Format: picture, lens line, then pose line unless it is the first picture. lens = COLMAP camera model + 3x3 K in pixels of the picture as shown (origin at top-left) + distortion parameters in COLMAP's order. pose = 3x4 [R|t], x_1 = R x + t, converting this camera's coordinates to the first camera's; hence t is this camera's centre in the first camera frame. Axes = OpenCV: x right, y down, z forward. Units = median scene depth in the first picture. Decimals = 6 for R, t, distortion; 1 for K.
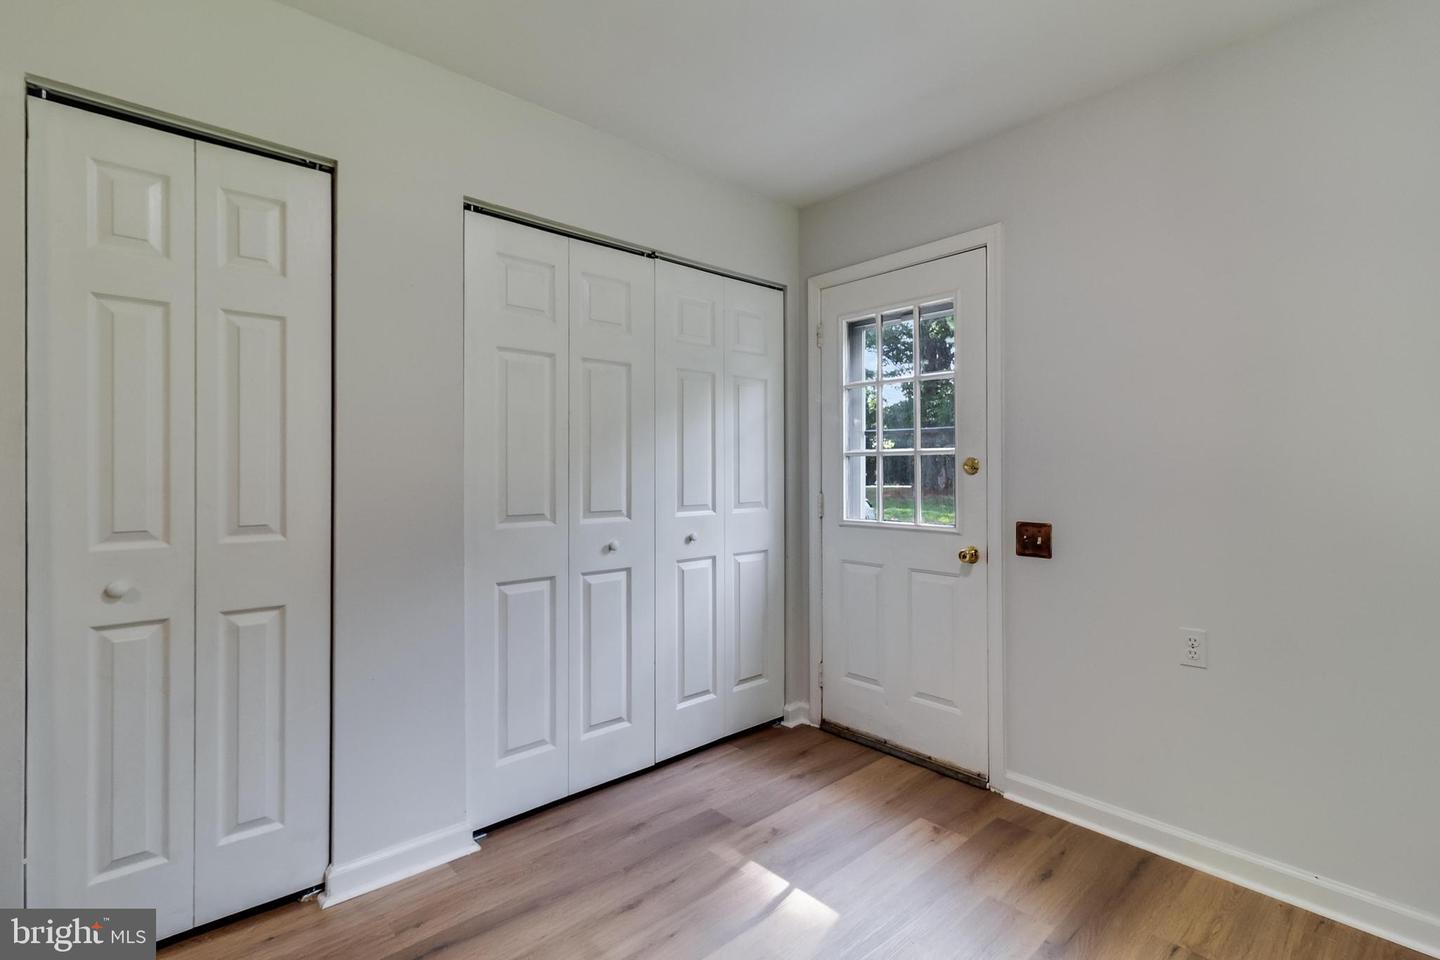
lens RADIAL K [[668.1, 0, 720.0], [0, 668.1, 480.0], [0, 0, 1]] dist [0.001220, 0.000300]
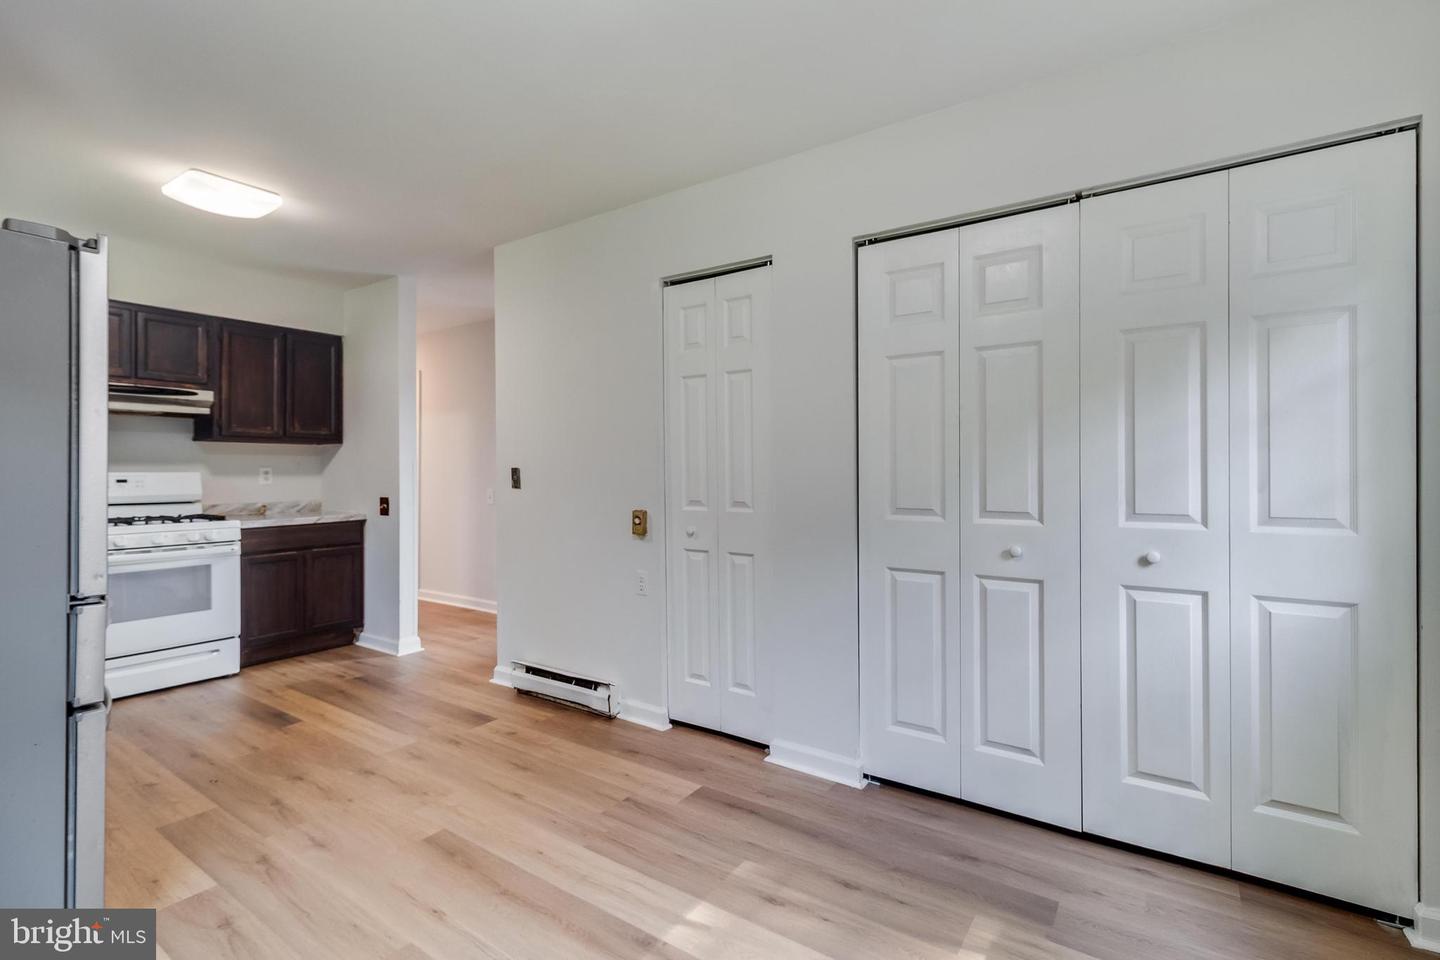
lens RADIAL K [[655.9, 0, 720.0], [0, 655.9, 480.0], [0, 0, 1]] dist [0.001719, 0.000452]
pose [[0.234558, 0.021828, -0.971857, 0.630673], [-0.004915, 0.999762, 0.021268, -0.014165], [0.972090, -0.000212, 0.234610, 0.440674]]
